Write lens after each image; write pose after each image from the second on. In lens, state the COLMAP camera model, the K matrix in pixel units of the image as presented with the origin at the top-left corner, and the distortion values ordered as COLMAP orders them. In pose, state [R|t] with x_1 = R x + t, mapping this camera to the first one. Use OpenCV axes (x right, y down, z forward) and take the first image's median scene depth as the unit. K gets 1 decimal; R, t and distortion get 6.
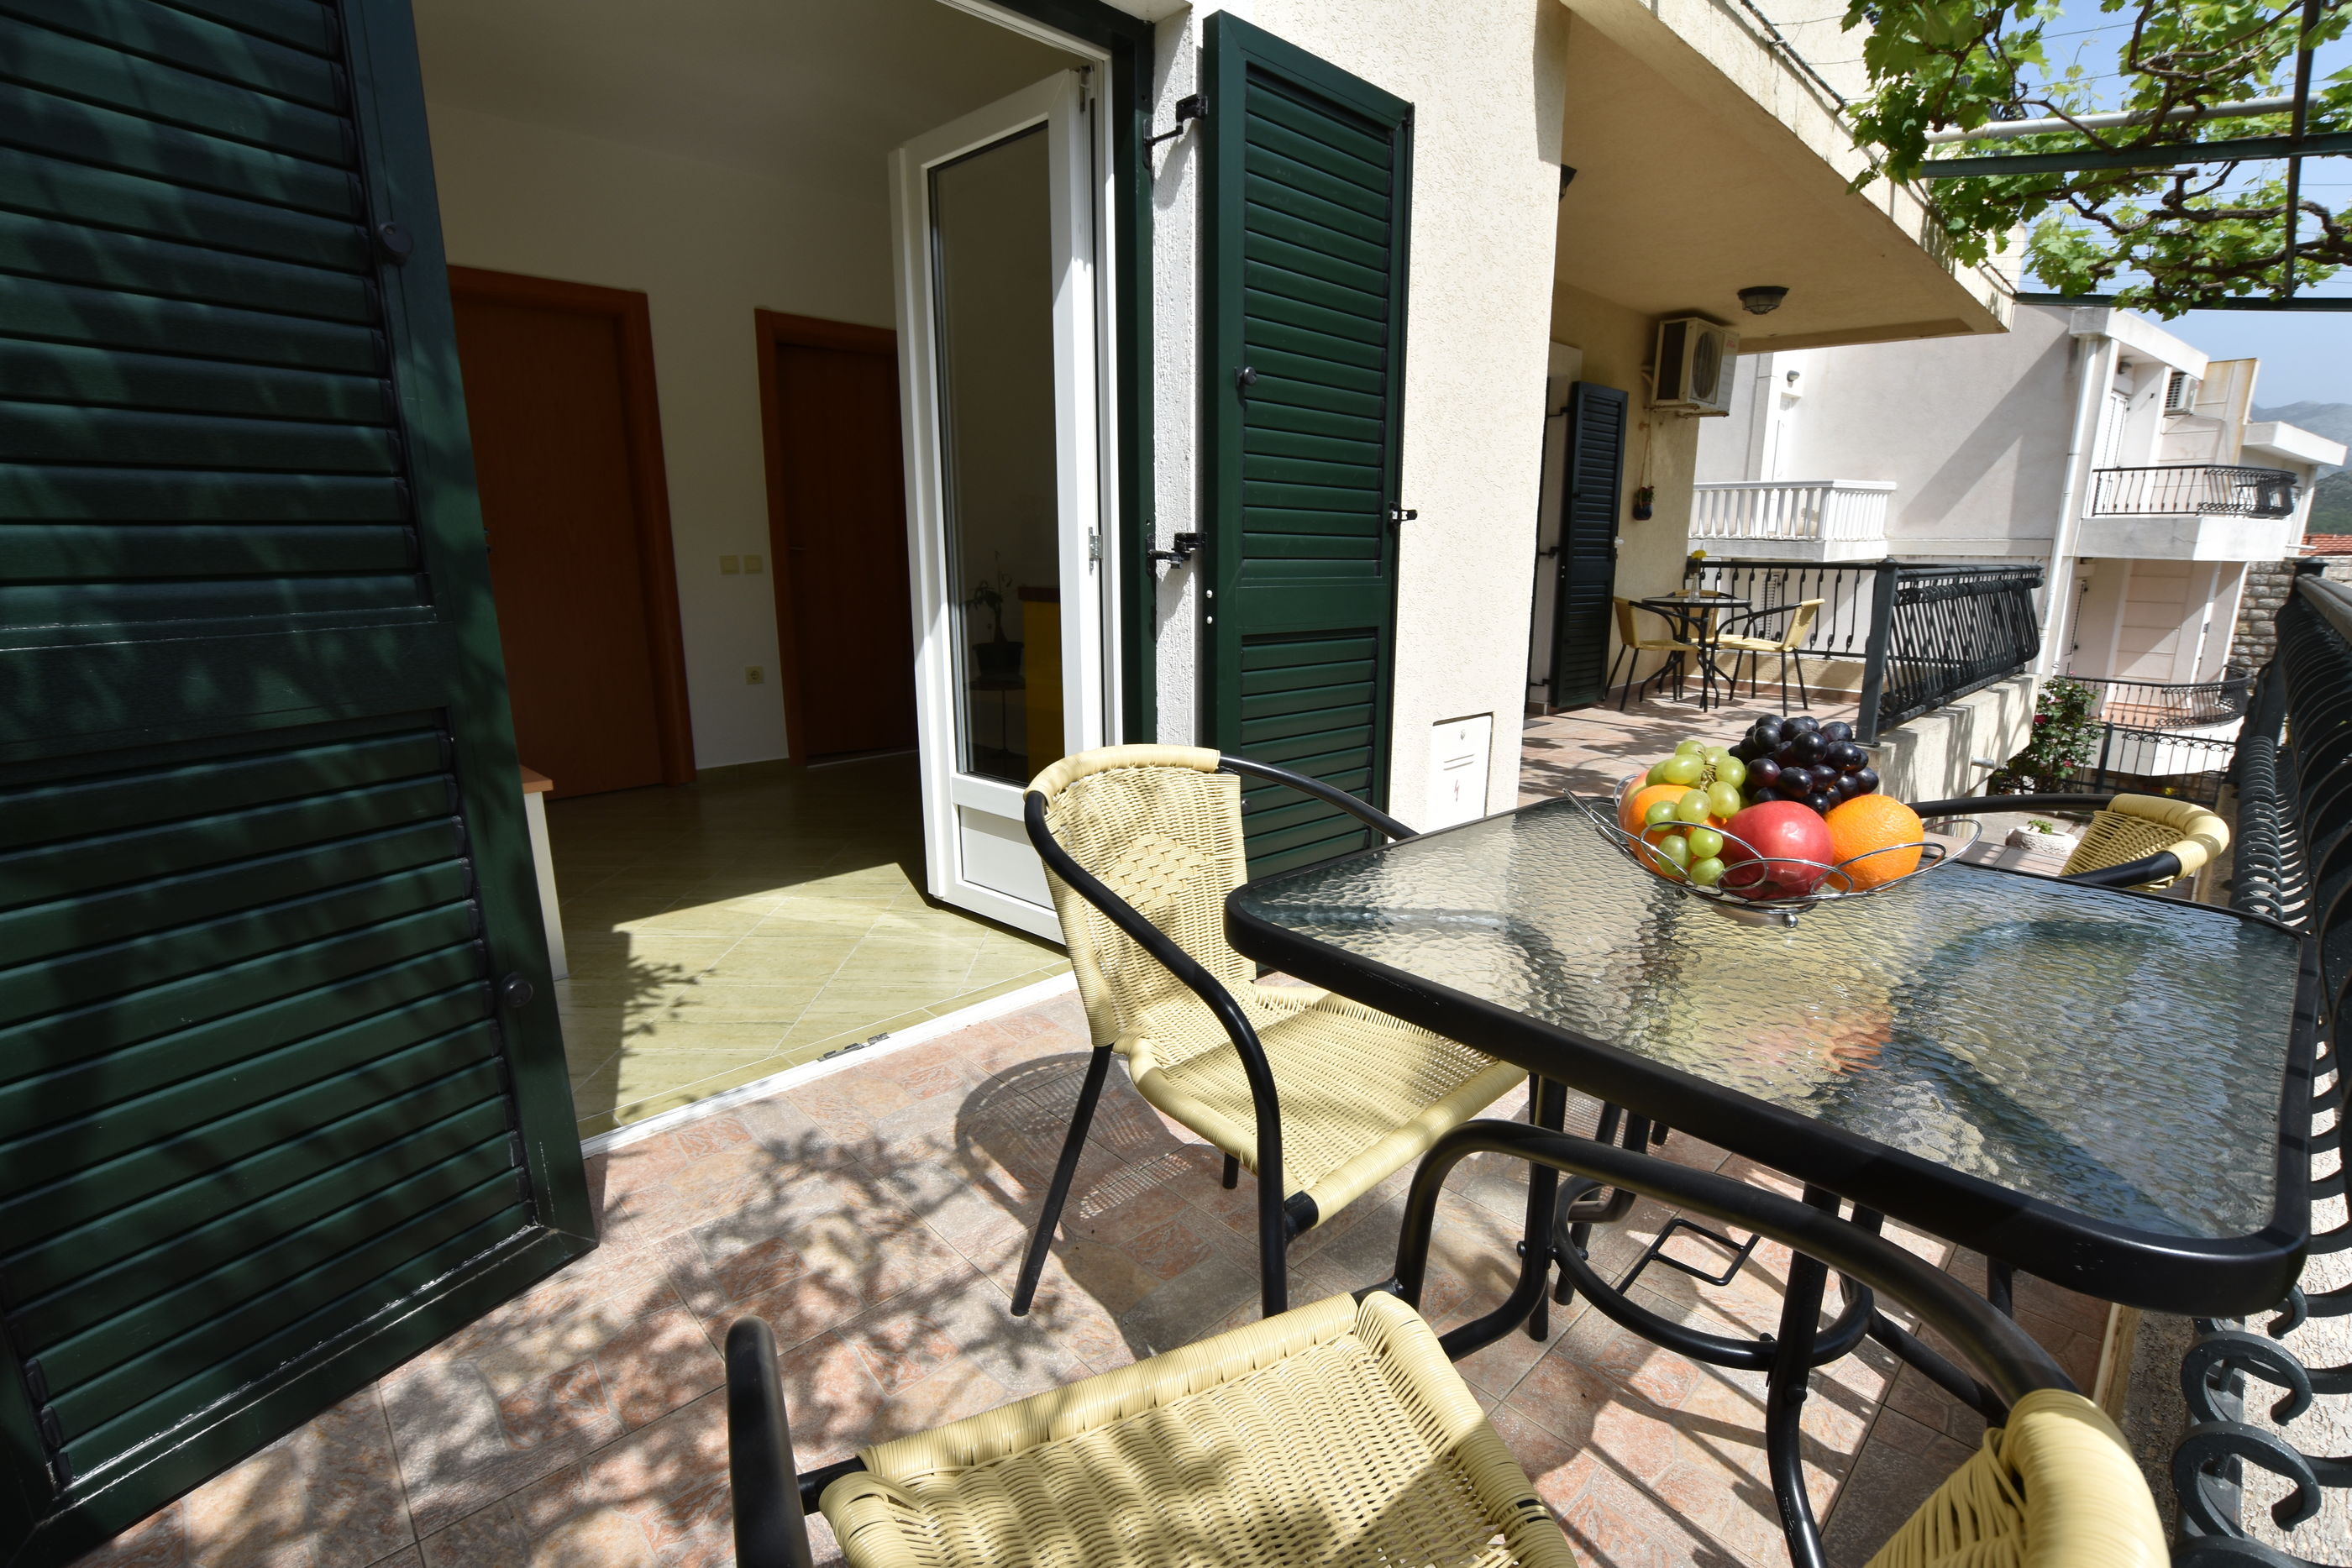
lens RADIAL K [[1035.3, 0, 1175.9], [0, 1035.3, 790.3], [0, 0, 1]] dist [-0.030428, 0.000984]
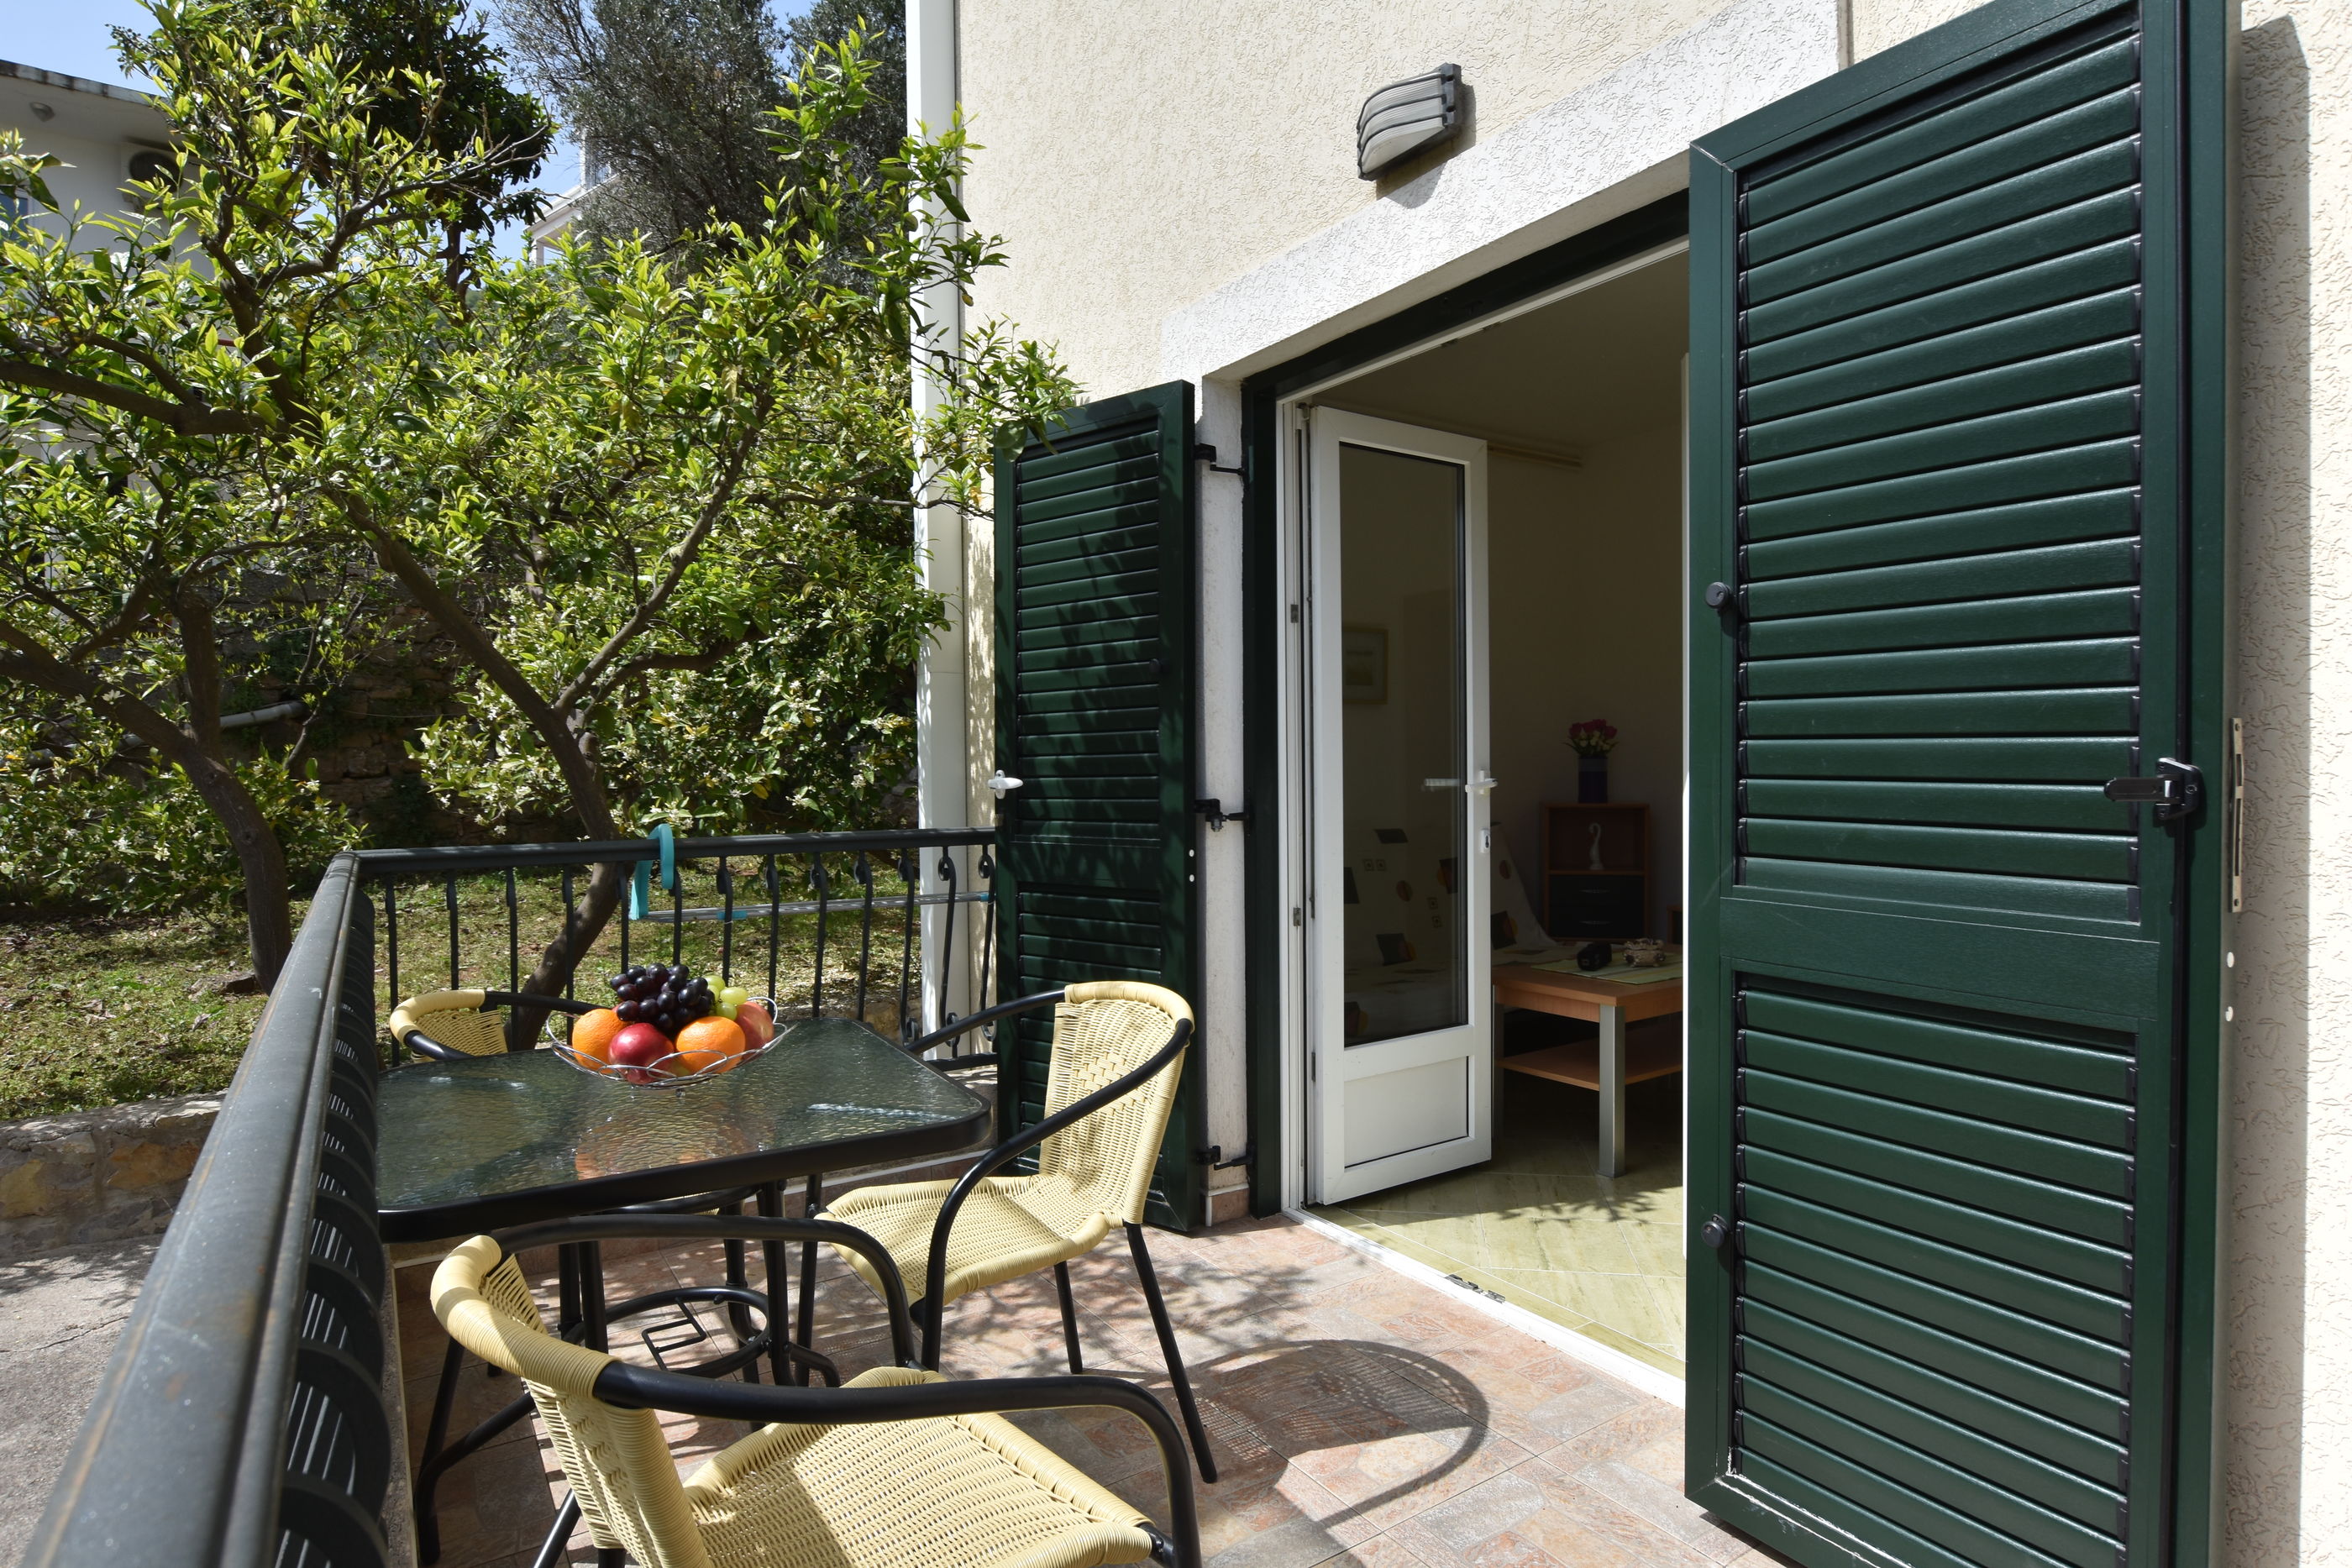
lens RADIAL K [[1228.1, 0, 1176.0], [0, 1228.1, 784.0], [0, 0, 1]] dist [-0.001006, 0.000025]
pose [[-0.147006, 0.013459, -0.989044, 1.665073], [-0.211477, 0.976359, 0.044719, -0.413003], [0.966264, 0.215734, -0.140685, 1.395456]]
